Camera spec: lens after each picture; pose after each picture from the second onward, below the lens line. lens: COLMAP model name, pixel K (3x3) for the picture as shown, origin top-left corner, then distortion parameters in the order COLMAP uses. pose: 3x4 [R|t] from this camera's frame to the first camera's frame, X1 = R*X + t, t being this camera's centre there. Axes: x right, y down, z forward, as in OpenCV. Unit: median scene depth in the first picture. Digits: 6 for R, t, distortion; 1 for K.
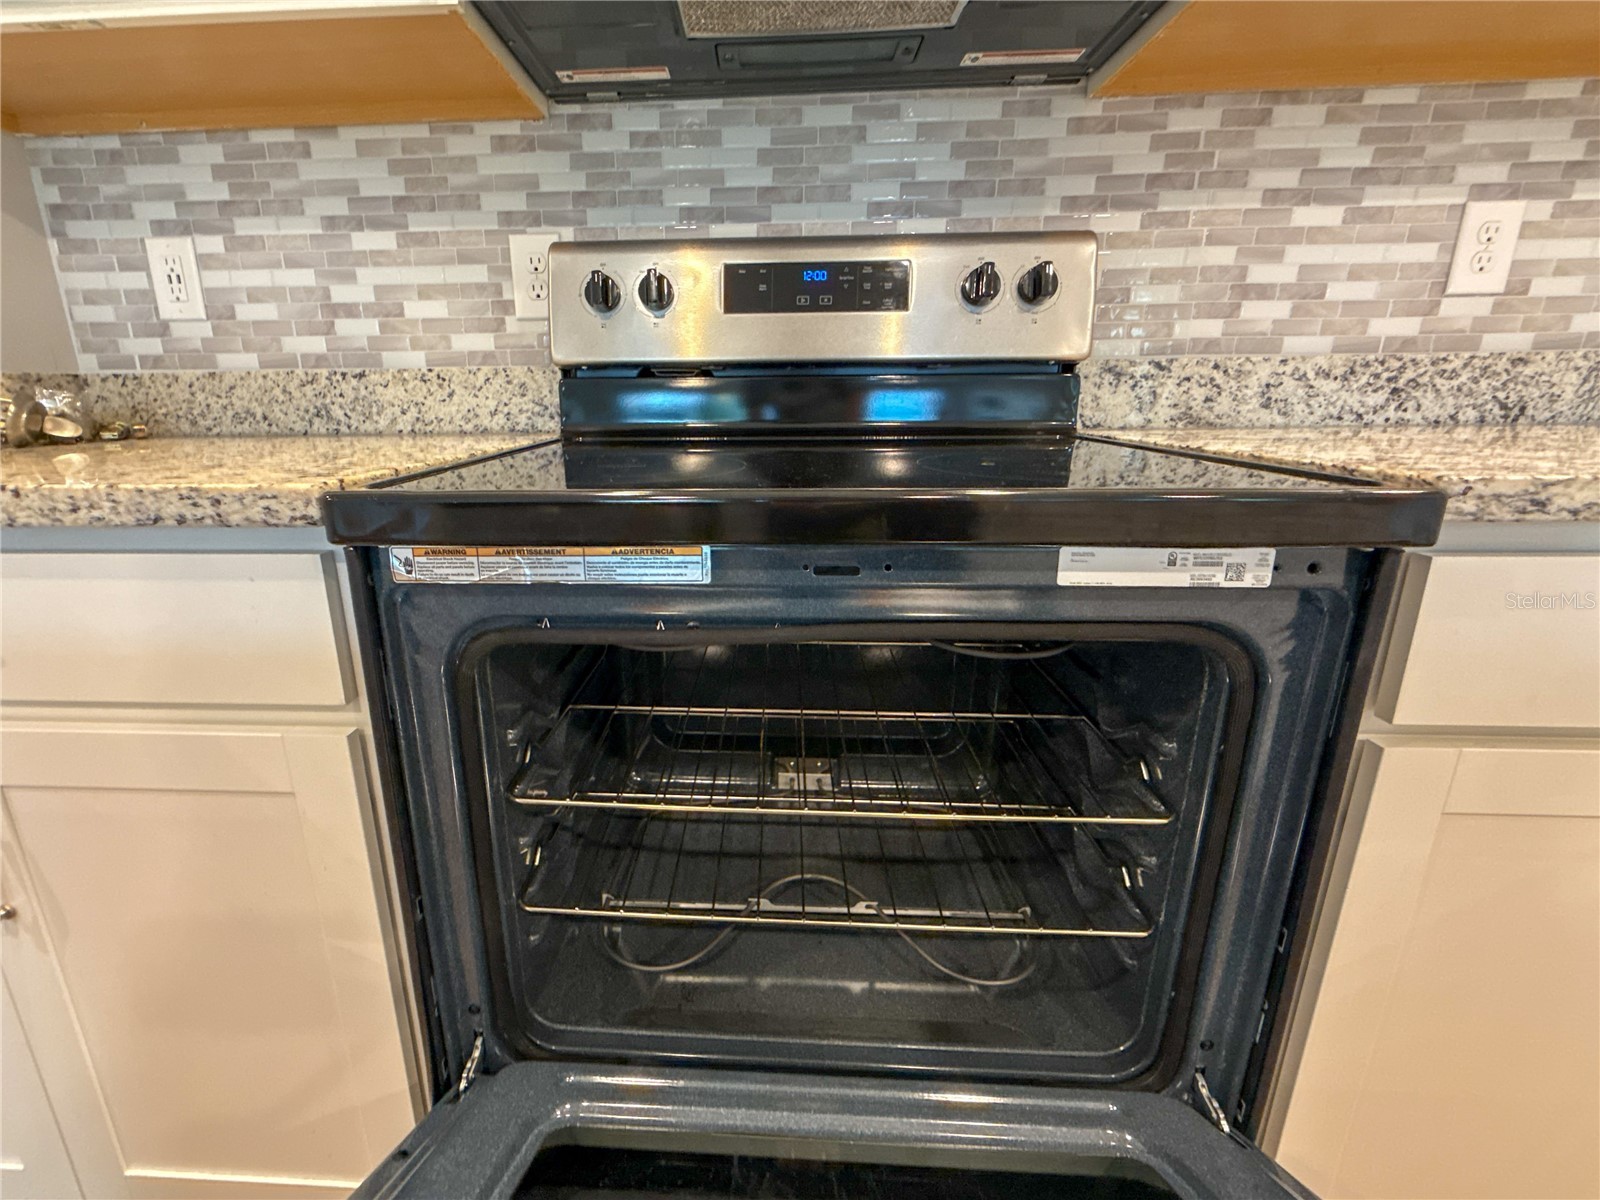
lens RADIAL K [[668.9, 0, 754.8], [0, 668.9, 583.8], [0, 0, 1]] dist [-0.000406, 0.000178]
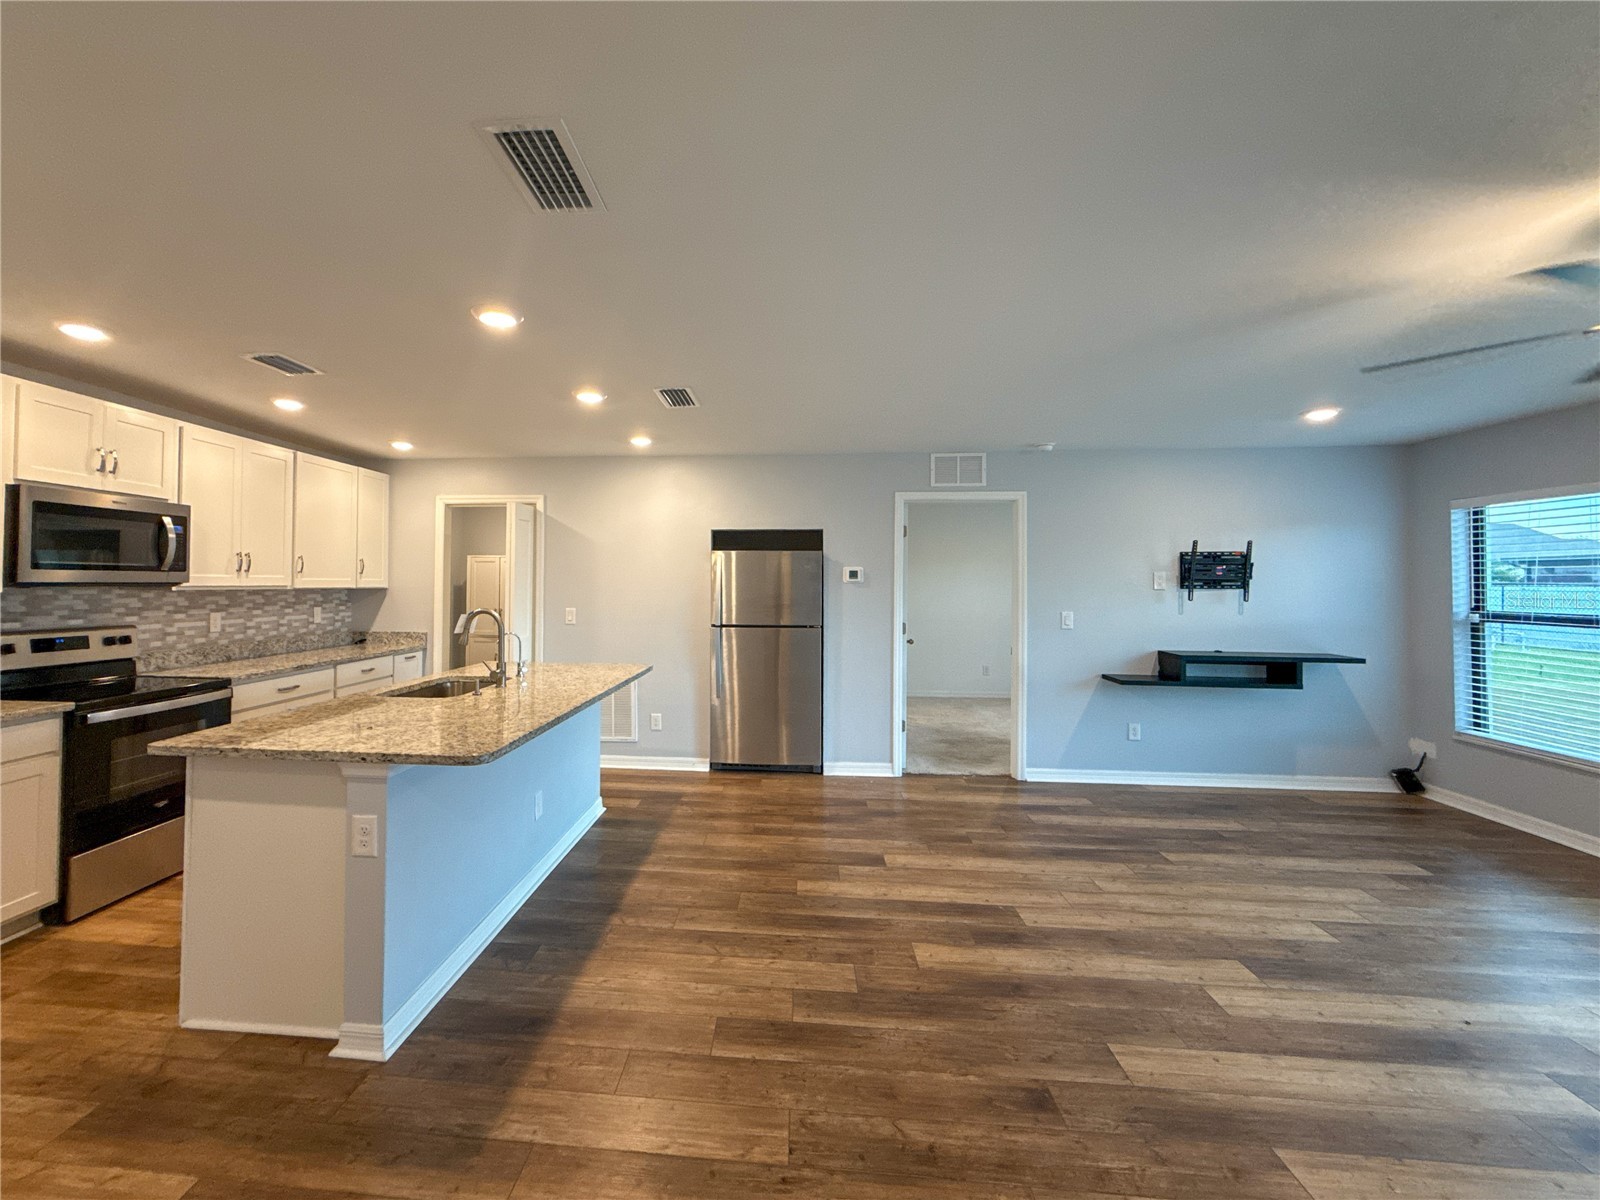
lens RADIAL K [[668.9, 0, 733.3], [0, 668.9, 573.3], [0, 0, 1]] dist [-0.000406, 0.000178]
pose [[0.041514, 0.027883, 0.998749, -3.041468], [0.256596, 0.965786, -0.037629, 0.211081], [-0.965627, 0.257837, 0.032939, -2.415960]]
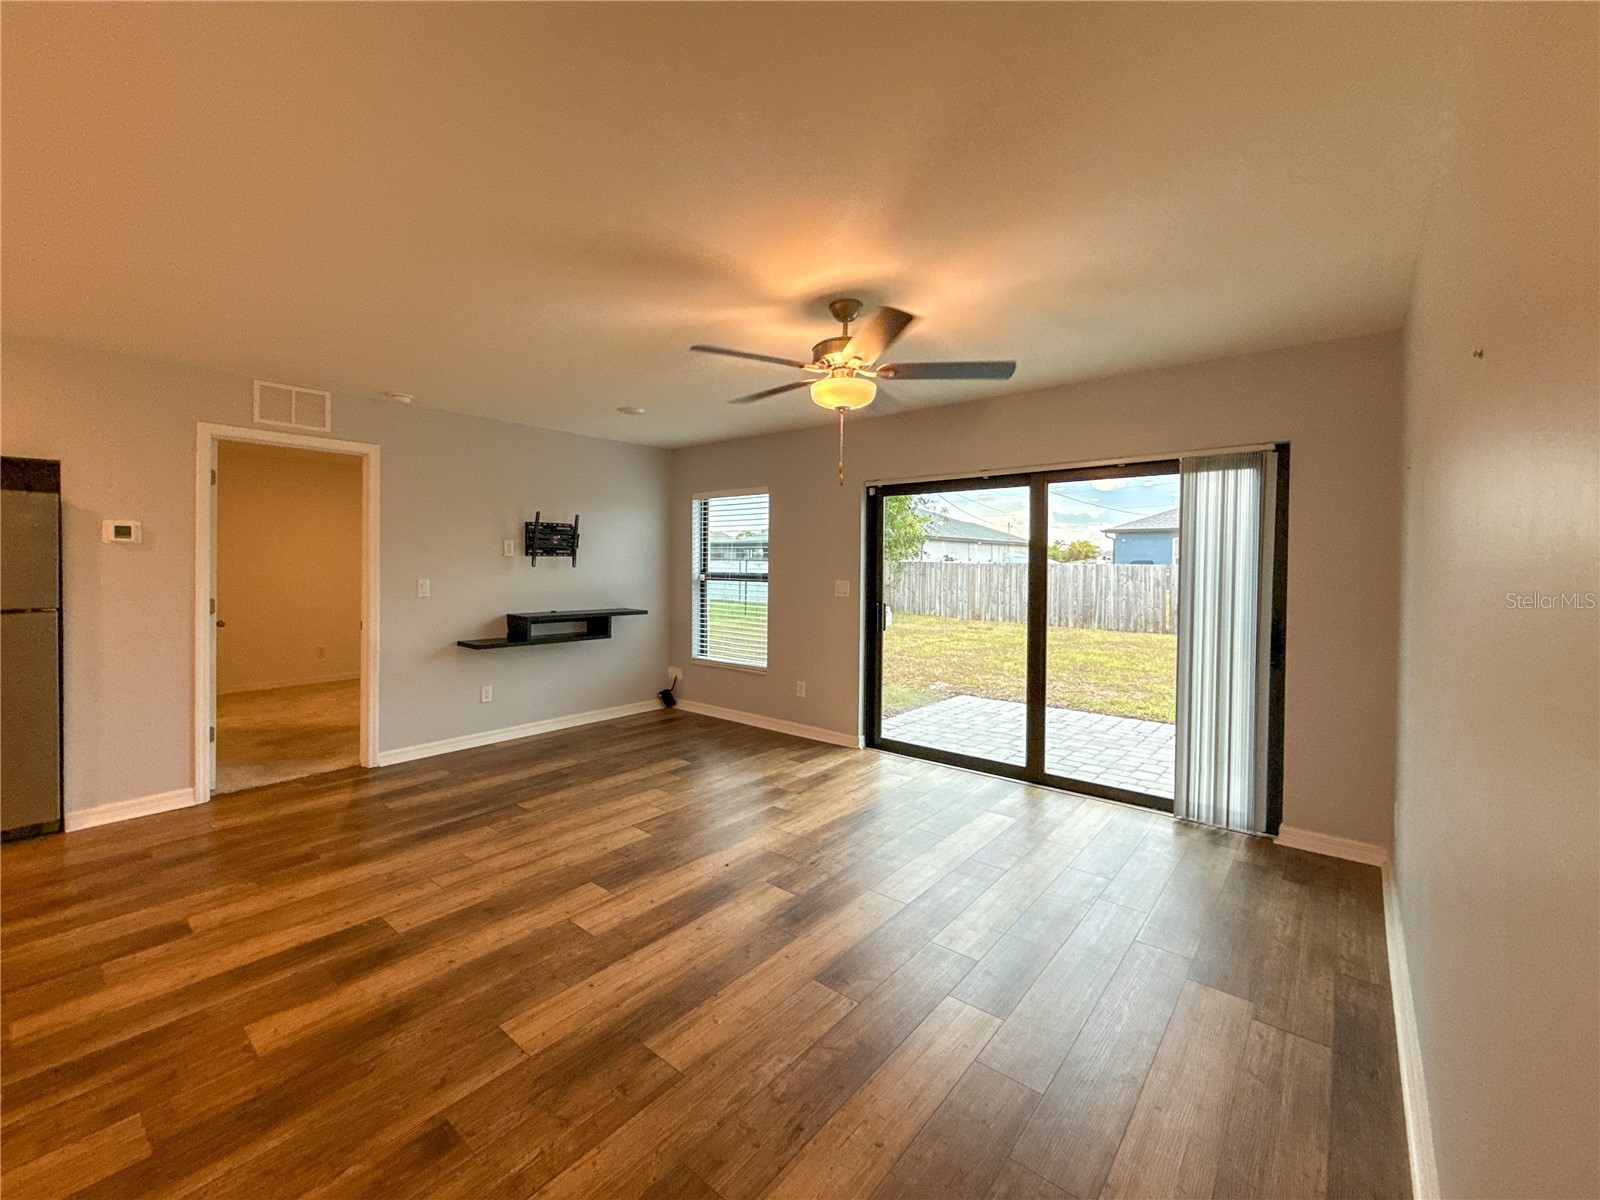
lens RADIAL K [[668.3, 0, 734.2], [0, 668.3, 572.4], [0, 0, 1]] dist [-0.002268, 0.000908]
pose [[-0.775952, -0.002379, 0.630787, -2.628400], [0.166671, 0.963681, 0.208662, 0.275041], [-0.608374, 0.267046, -0.747374, -2.406406]]
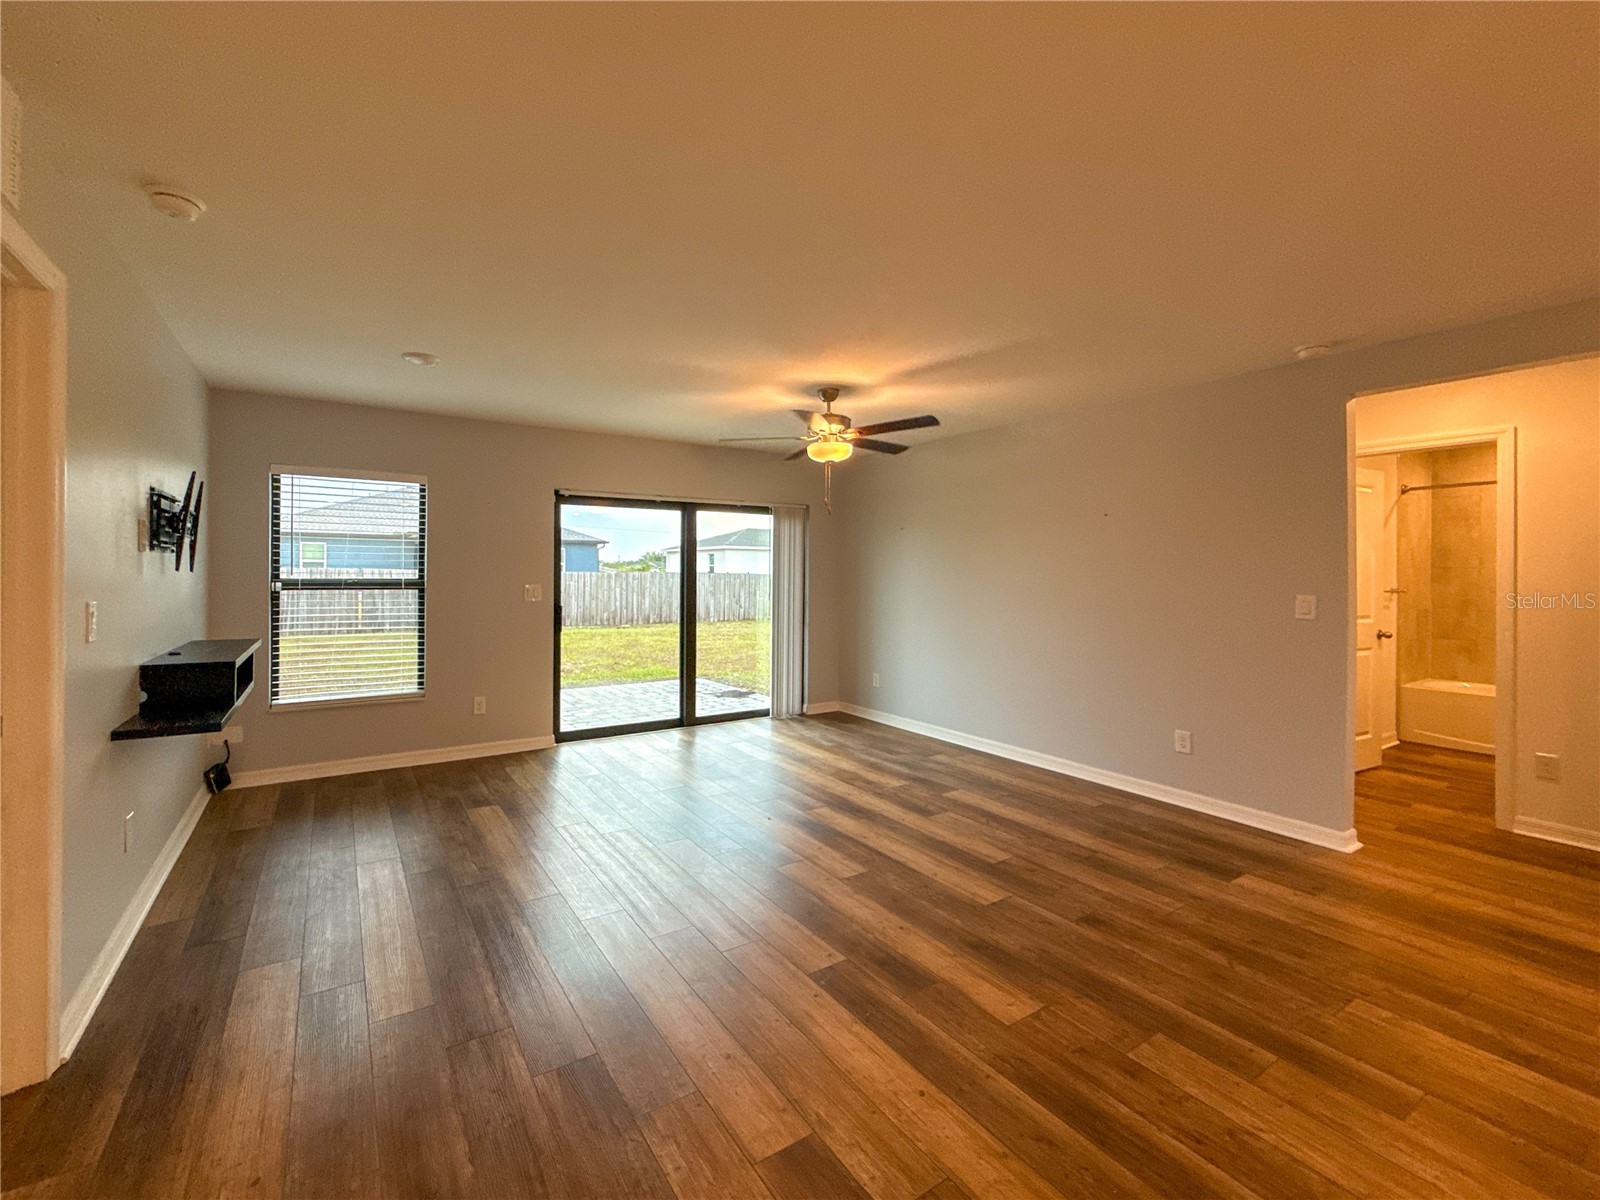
lens RADIAL K [[668.9, 0, 732.4], [0, 668.9, 574.1], [0, 0, 1]] dist [-0.000406, 0.000178]
pose [[-0.826590, 0.008778, -0.562736, 1.539410], [-0.142846, 0.963864, 0.224858, 0.100819], [0.544375, 0.266250, -0.795467, -1.853211]]
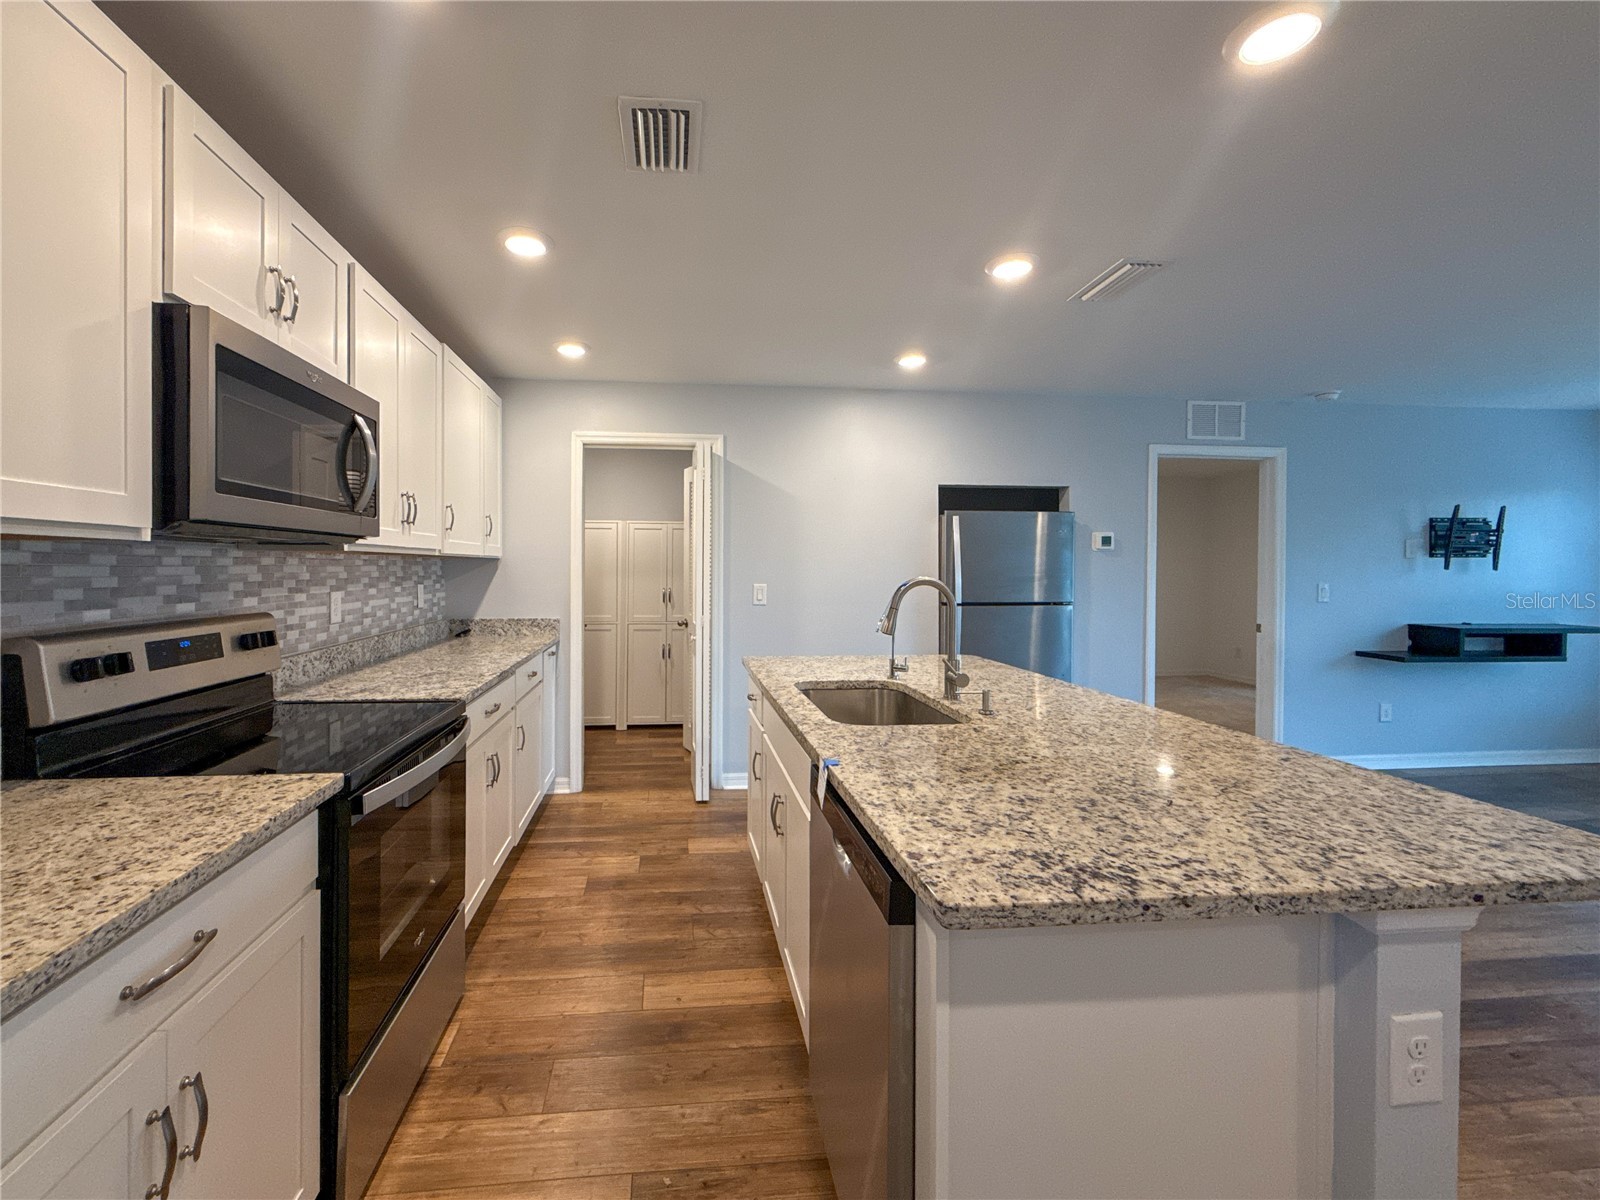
lens RADIAL K [[668.9, 0, 733.2], [0, 668.9, 571.6], [0, 0, 1]] dist [-0.000406, 0.000178]
pose [[-0.155798, 0.004448, 0.987779, -1.778043], [0.257872, 0.965496, 0.036325, -0.318602], [-0.953535, 0.260380, -0.151570, -0.152388]]
